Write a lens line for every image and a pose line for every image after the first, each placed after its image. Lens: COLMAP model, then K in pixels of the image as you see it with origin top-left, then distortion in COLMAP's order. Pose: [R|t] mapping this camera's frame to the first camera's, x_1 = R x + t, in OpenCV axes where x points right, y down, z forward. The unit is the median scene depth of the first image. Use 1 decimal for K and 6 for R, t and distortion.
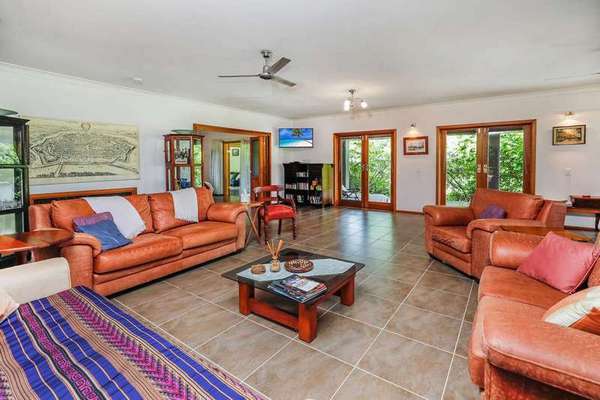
lens RADIAL K [[275.7, 0, 308.8], [0, 275.7, 177.7], [0, 0, 1]] dist [0.015460, 0.000829]
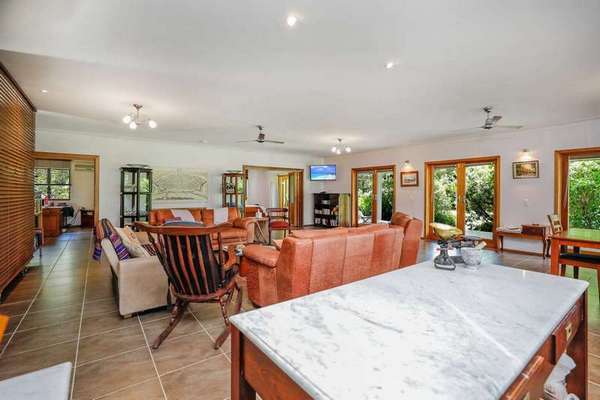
lens RADIAL K [[275.7, 0, 299.8], [0, 275.7, 198.9], [0, 0, 1]] dist [0.015460, 0.000829]
pose [[0.943287, 0.015015, -0.331639, 0.331054], [-0.025748, 0.999276, -0.027994, 0.013455], [0.330979, 0.034945, 0.942991, -0.252765]]
